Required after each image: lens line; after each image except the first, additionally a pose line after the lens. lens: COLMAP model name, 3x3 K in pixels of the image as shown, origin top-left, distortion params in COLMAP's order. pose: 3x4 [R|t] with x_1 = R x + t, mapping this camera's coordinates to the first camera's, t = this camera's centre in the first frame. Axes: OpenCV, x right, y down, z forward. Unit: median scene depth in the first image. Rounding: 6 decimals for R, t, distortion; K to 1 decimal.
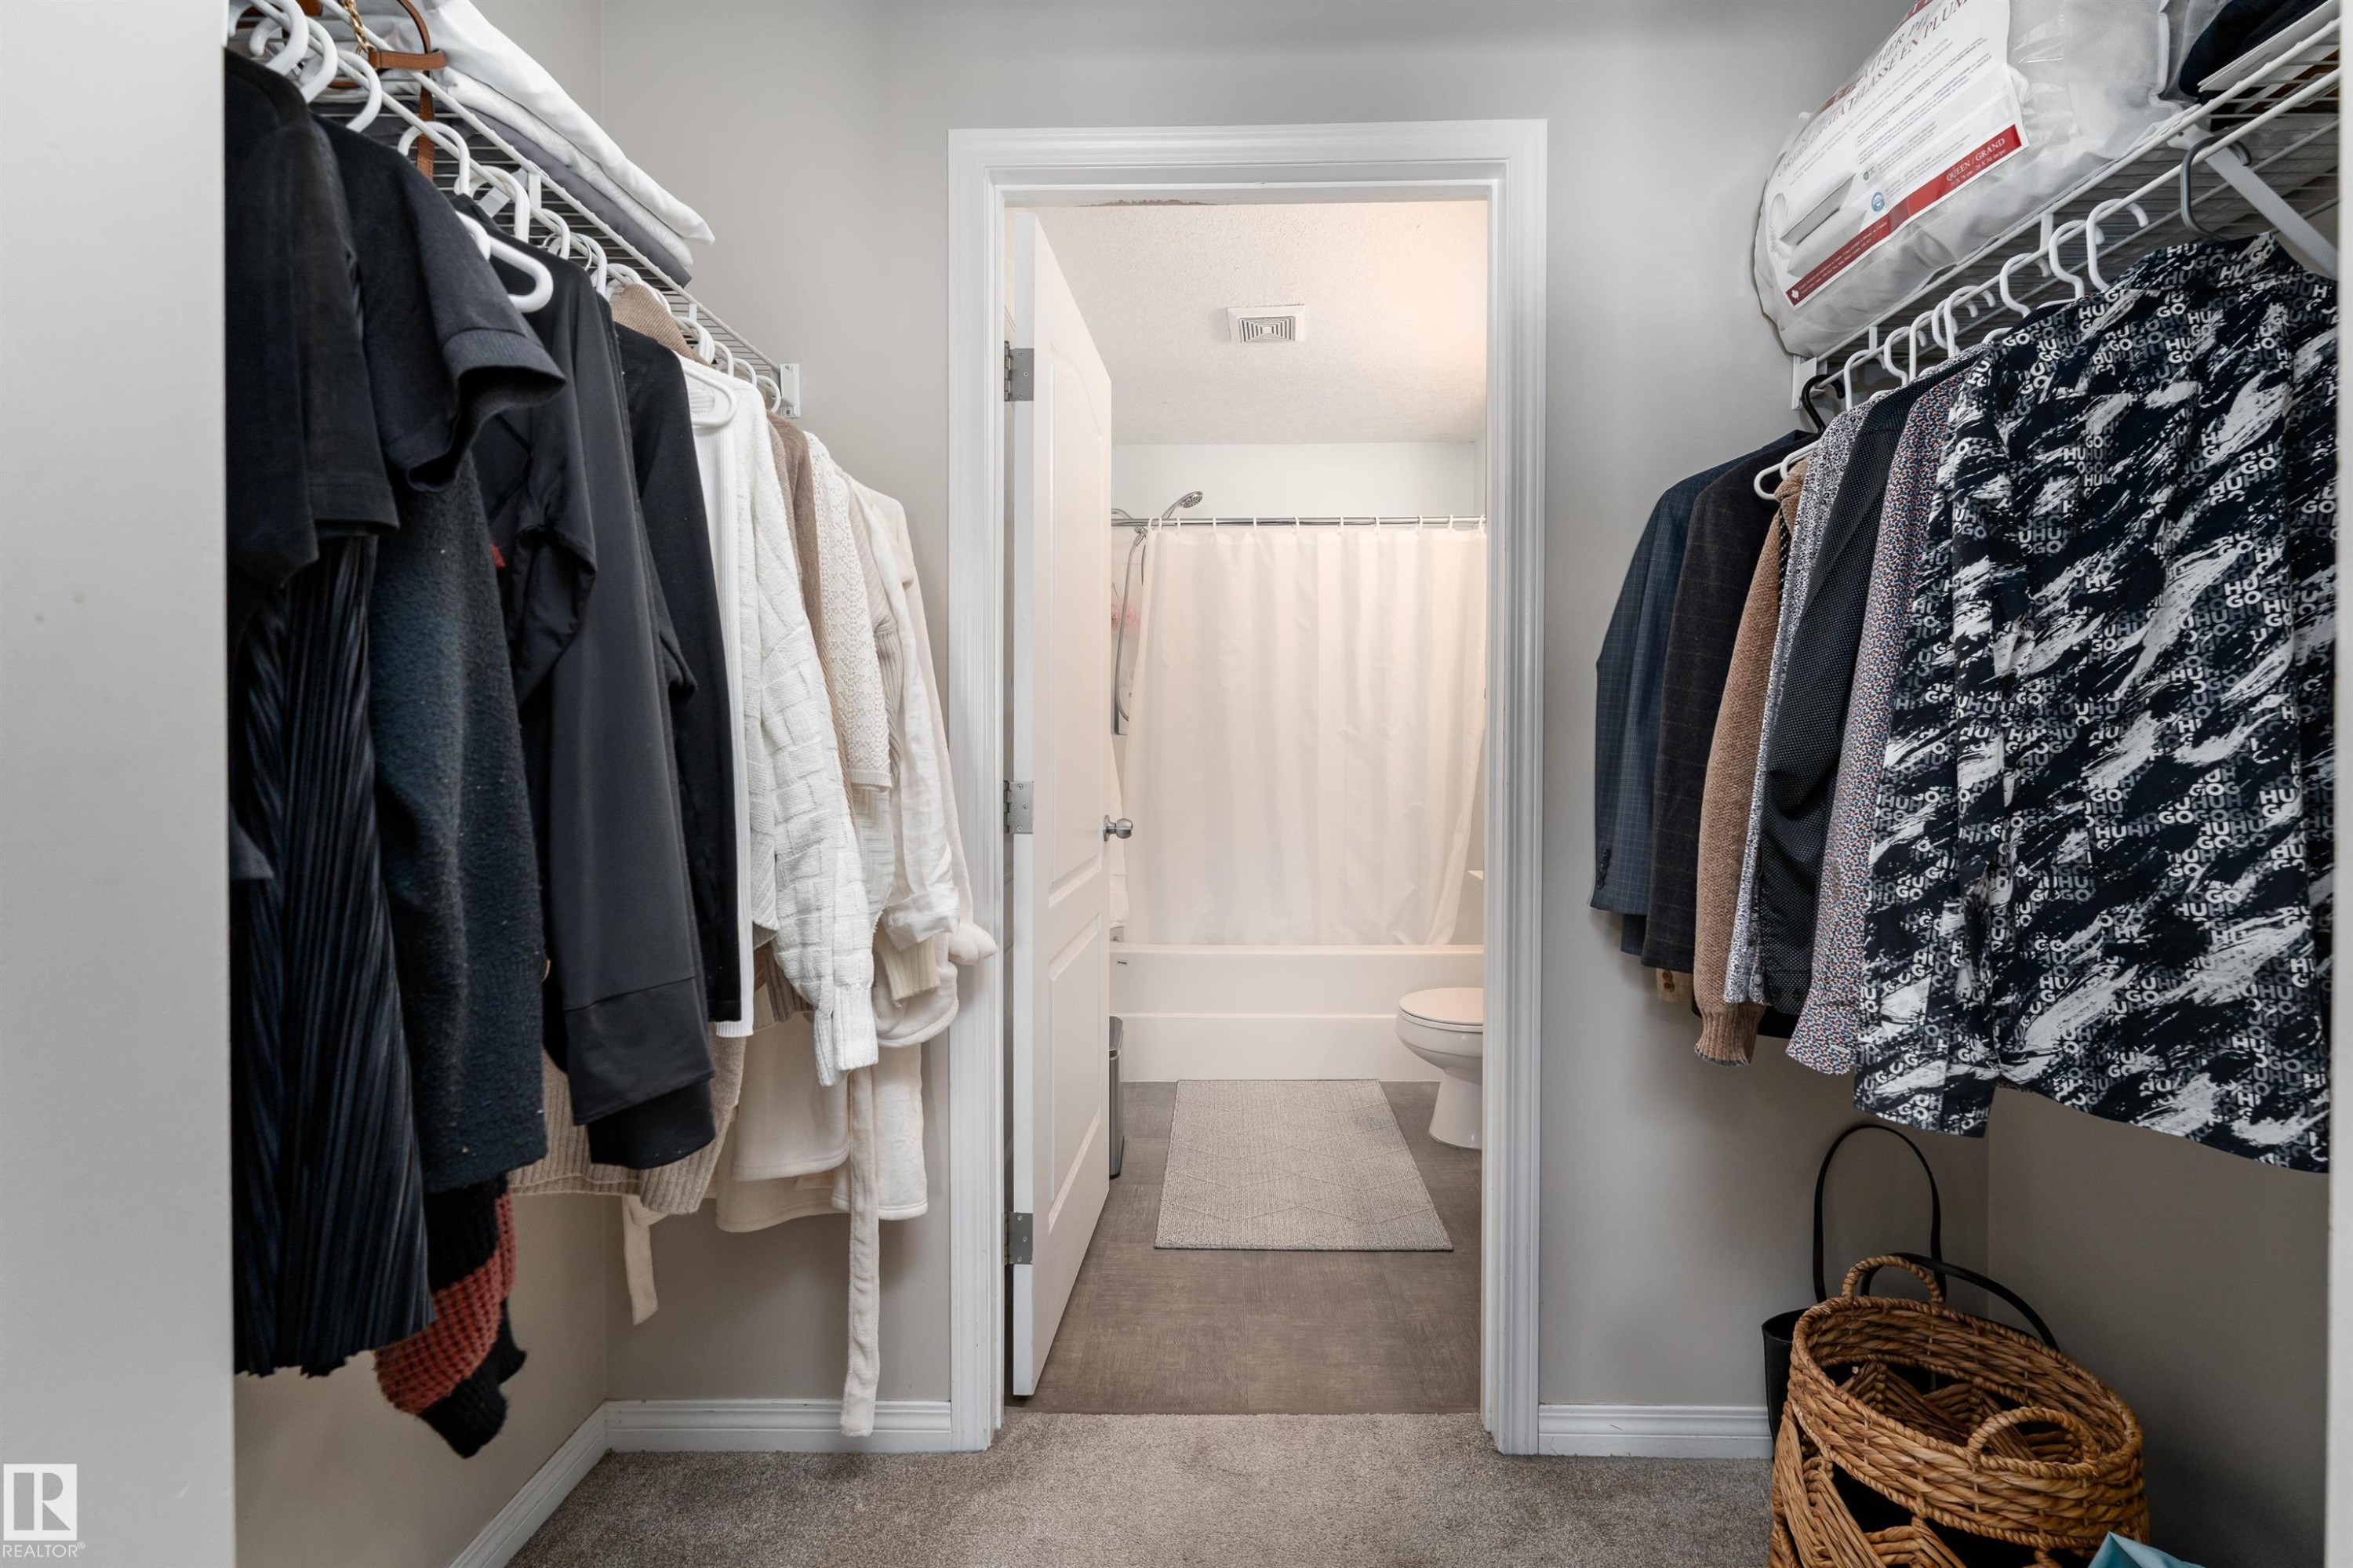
lens RADIAL K [[1025.0, 0, 1207.1], [0, 1025.0, 749.4], [0, 0, 1]] dist [-0.001384, -0.000326]
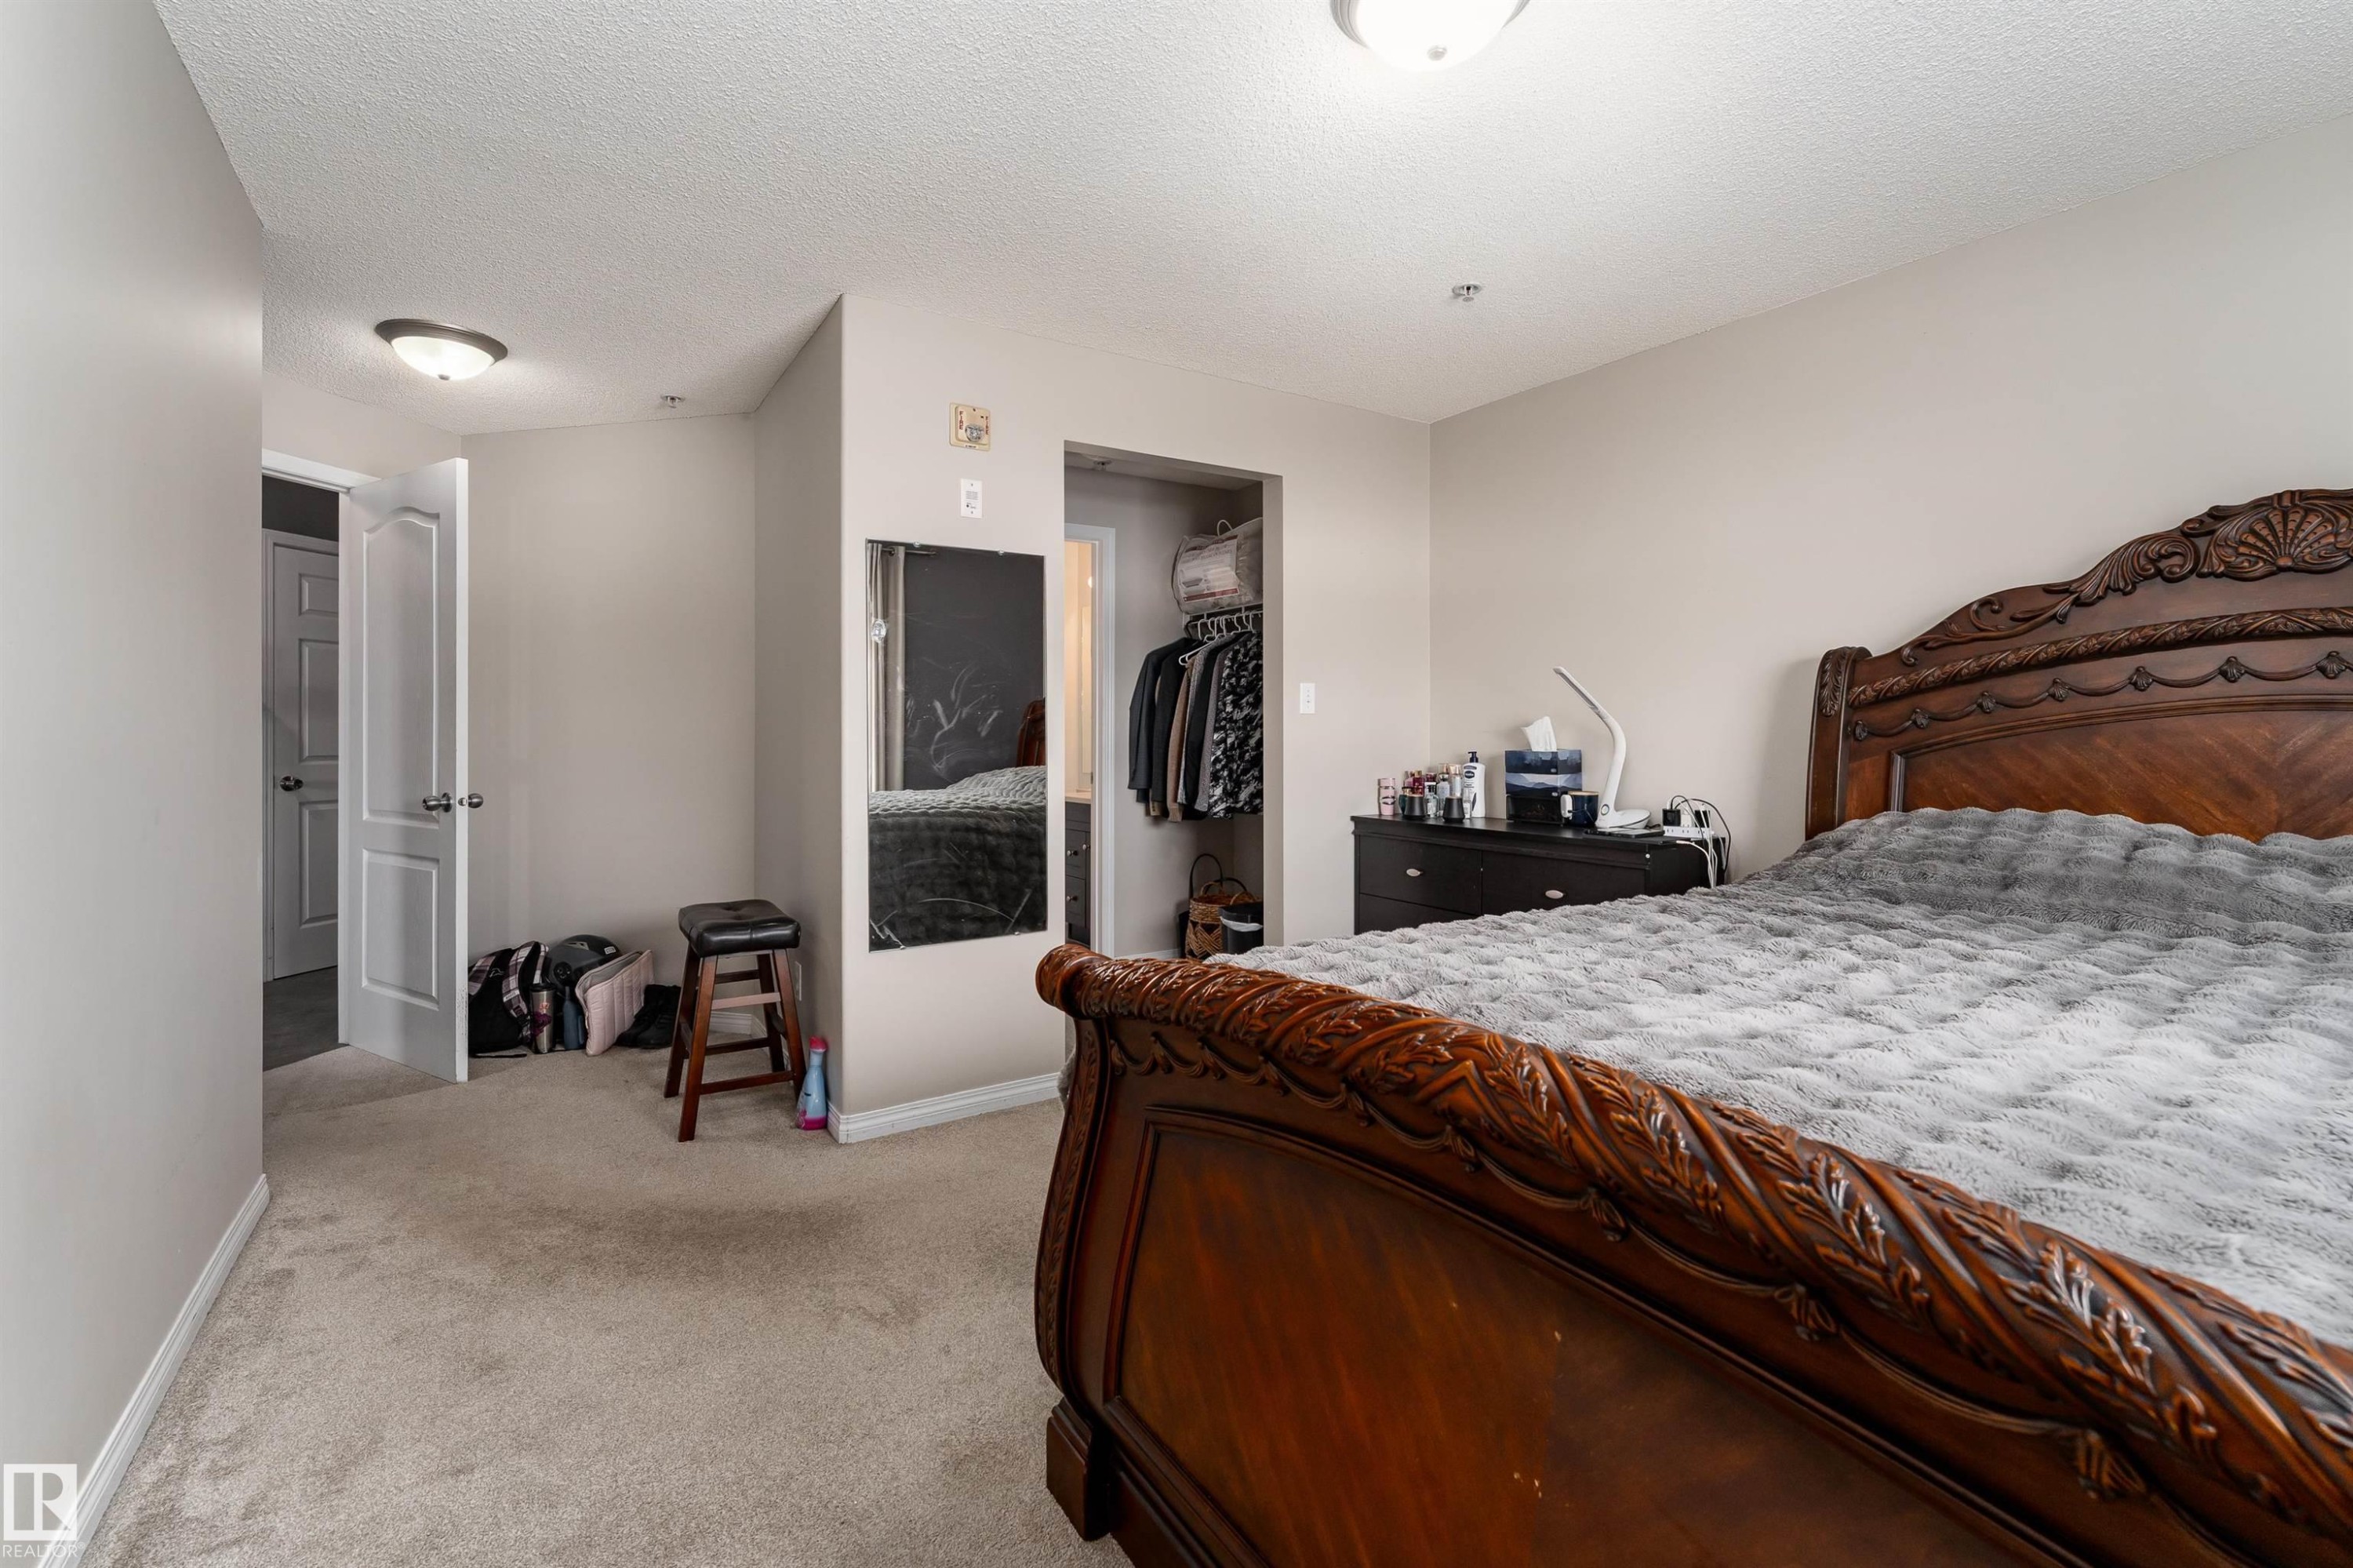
lens RADIAL K [[1025.0, 0, 1173.3], [0, 1025.0, 738.7], [0, 0, 1]] dist [-0.001384, -0.000326]
pose [[0.831013, -0.005187, 0.556229, -2.055856], [0.006607, 0.999978, -0.000546, 0.015519], [-0.556214, 0.004129, 0.831029, -2.727401]]
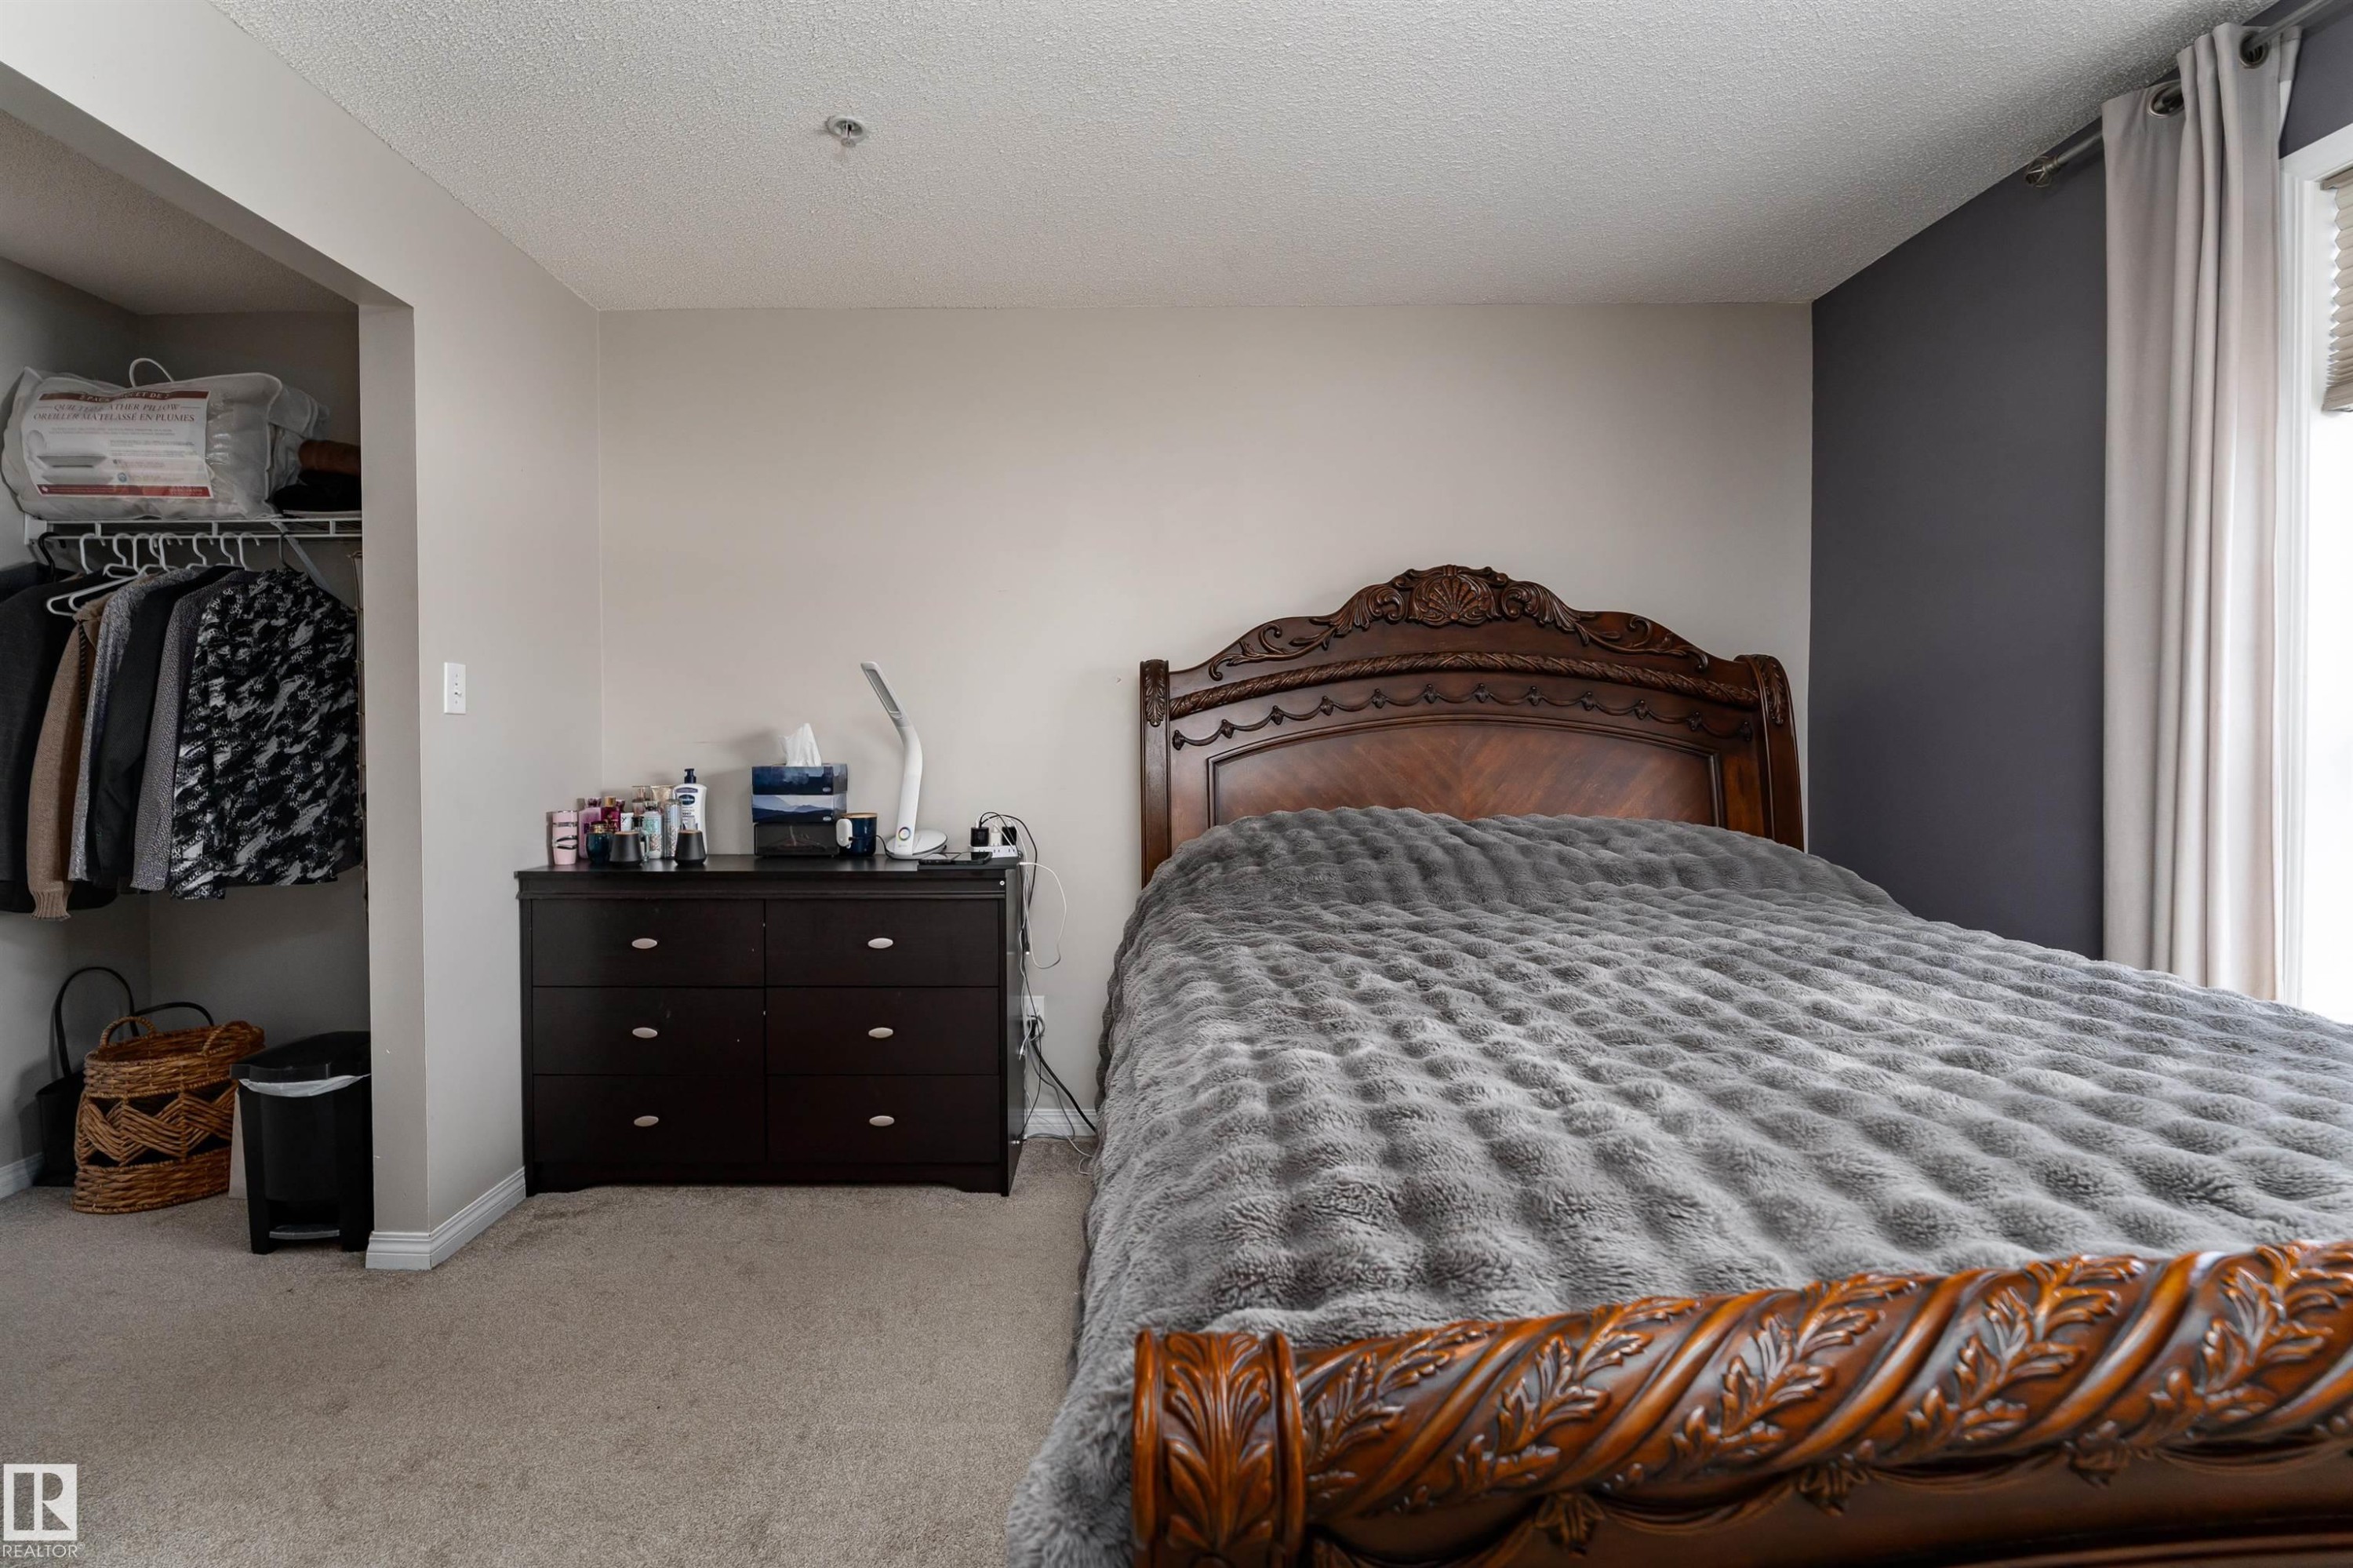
lens RADIAL K [[1025.0, 0, 1129.7], [0, 1025.0, 760.4], [0, 0, 1]] dist [-0.001384, -0.000326]
pose [[-0.008495, -0.017946, 0.999803, -1.858674], [0.011460, 0.999772, 0.018043, 0.008084], [-0.999898, 0.011611, -0.008287, -1.281748]]
